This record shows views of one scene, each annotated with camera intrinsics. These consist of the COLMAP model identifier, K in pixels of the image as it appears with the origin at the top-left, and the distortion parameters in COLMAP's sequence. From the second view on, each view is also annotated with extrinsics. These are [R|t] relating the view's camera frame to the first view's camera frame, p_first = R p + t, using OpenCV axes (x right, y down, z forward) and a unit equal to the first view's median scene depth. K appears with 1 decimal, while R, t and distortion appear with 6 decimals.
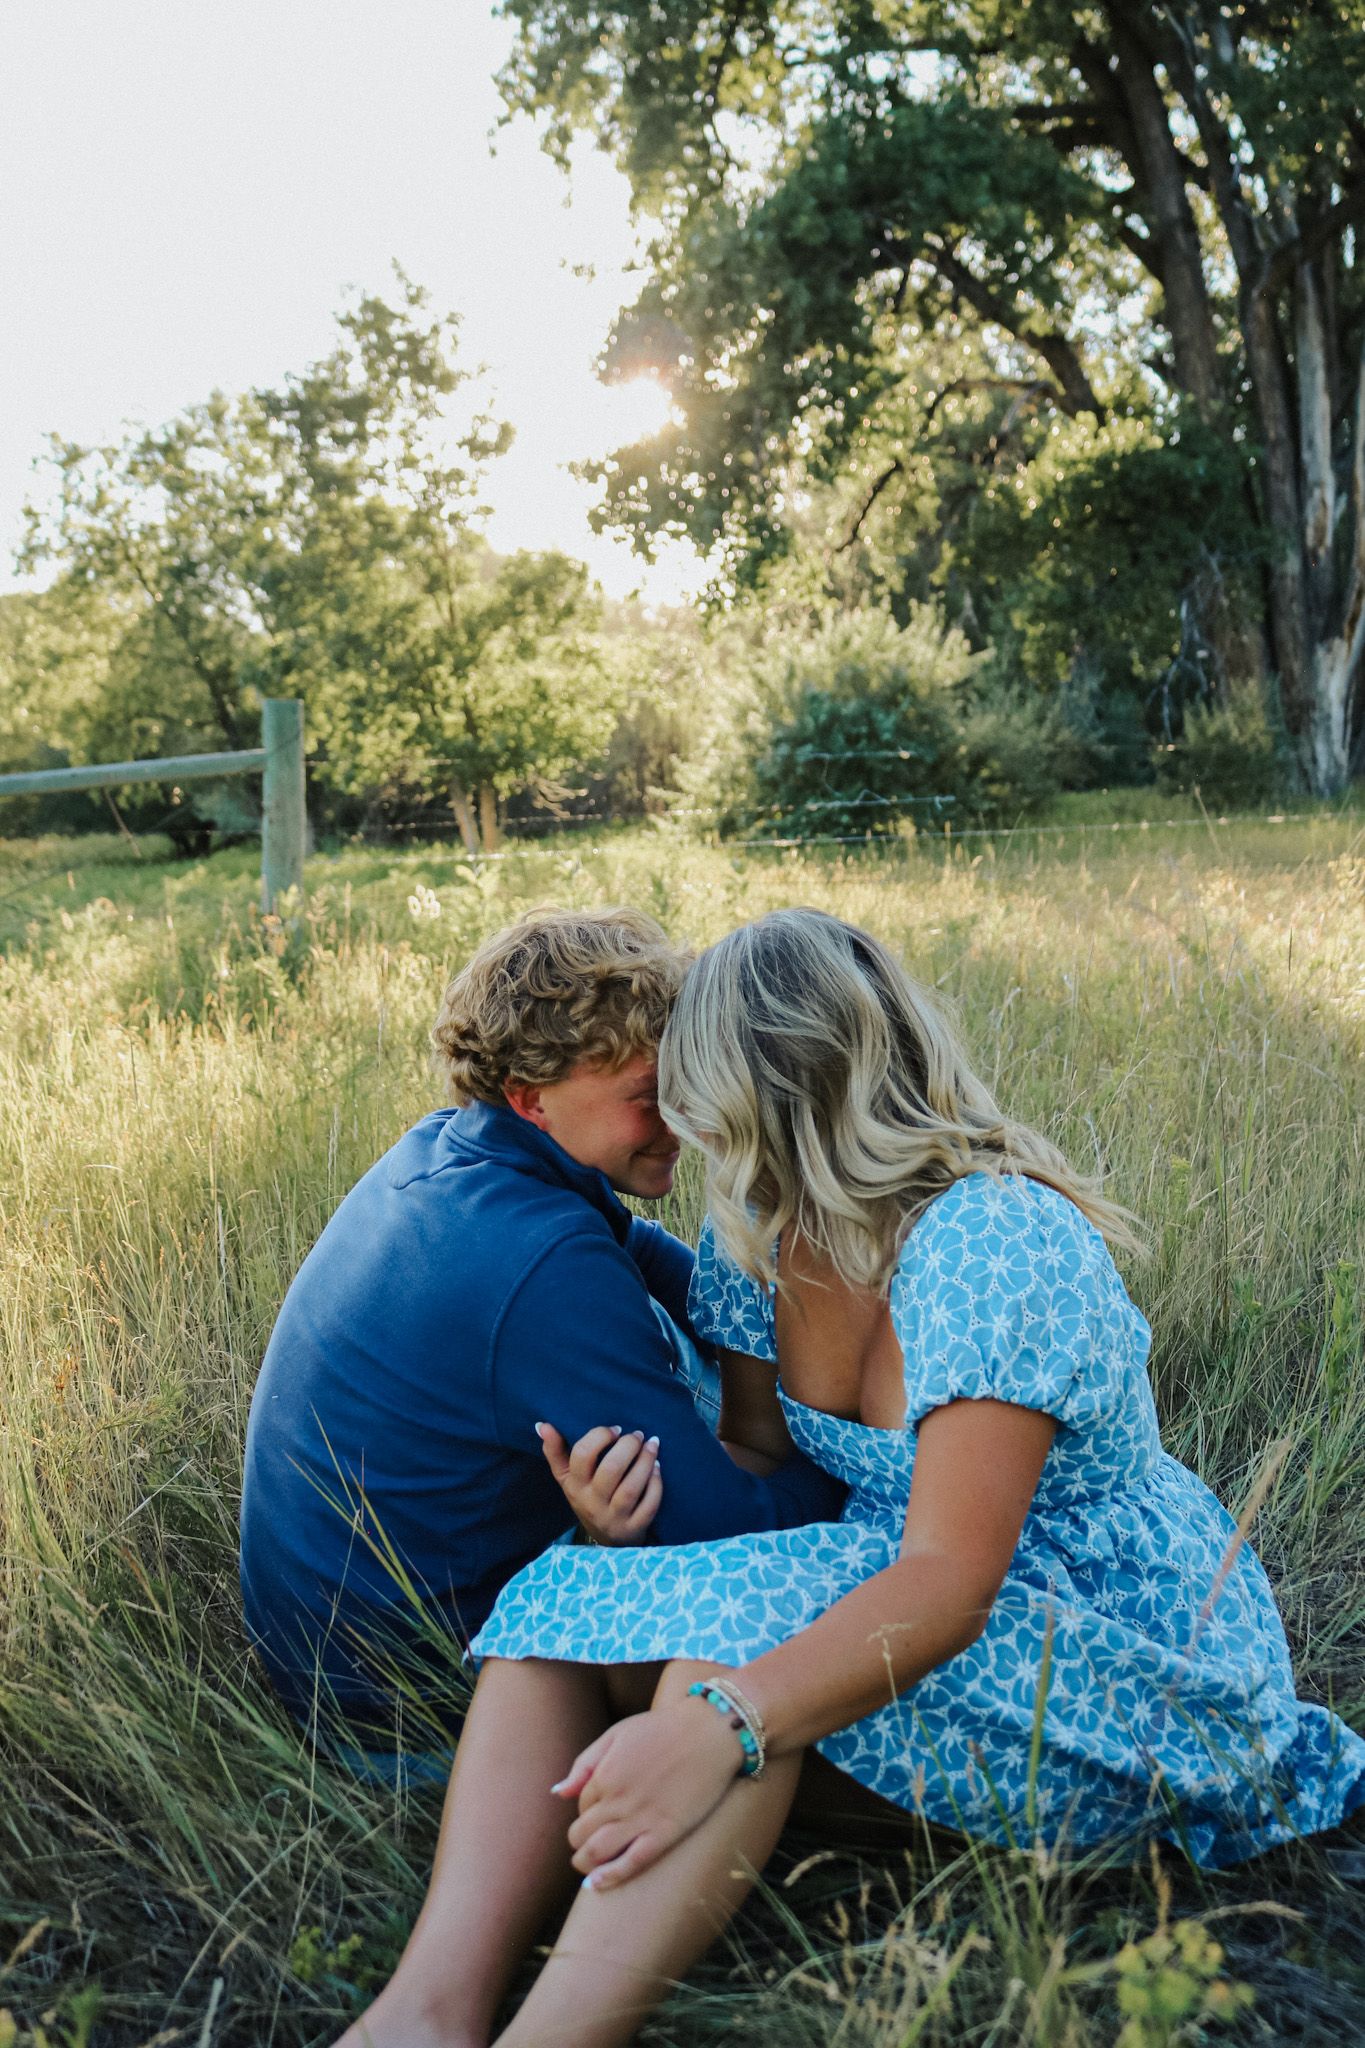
lens RADIAL K [[2115.6, 0, 682.5], [0, 2115.6, 1024.0], [0, 0, 1]] dist [-0.081848, 0.007679]
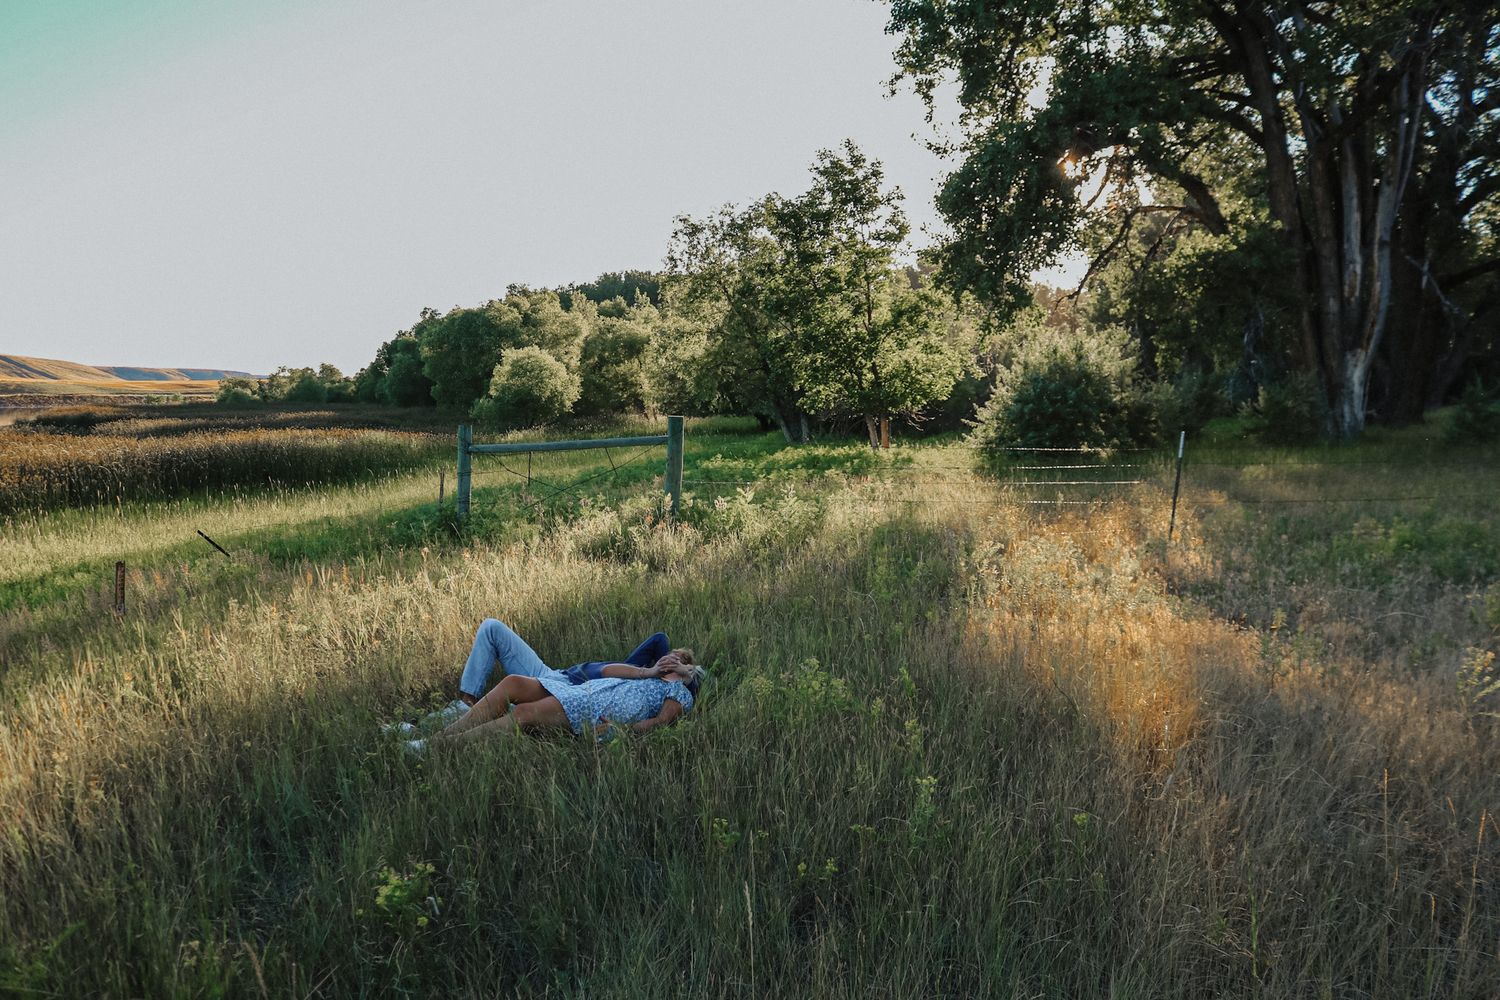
lens RADIAL K [[1220.4, 0, 750.0], [0, 1220.4, 500.0], [0, 0, 1]] dist [-0.046100, -0.002194]
pose [[0.967786, 0.053962, -0.245922, 0.071335], [-0.059707, 0.998088, -0.015956, -0.008982], [0.244591, 0.030126, 0.969158, -0.111923]]
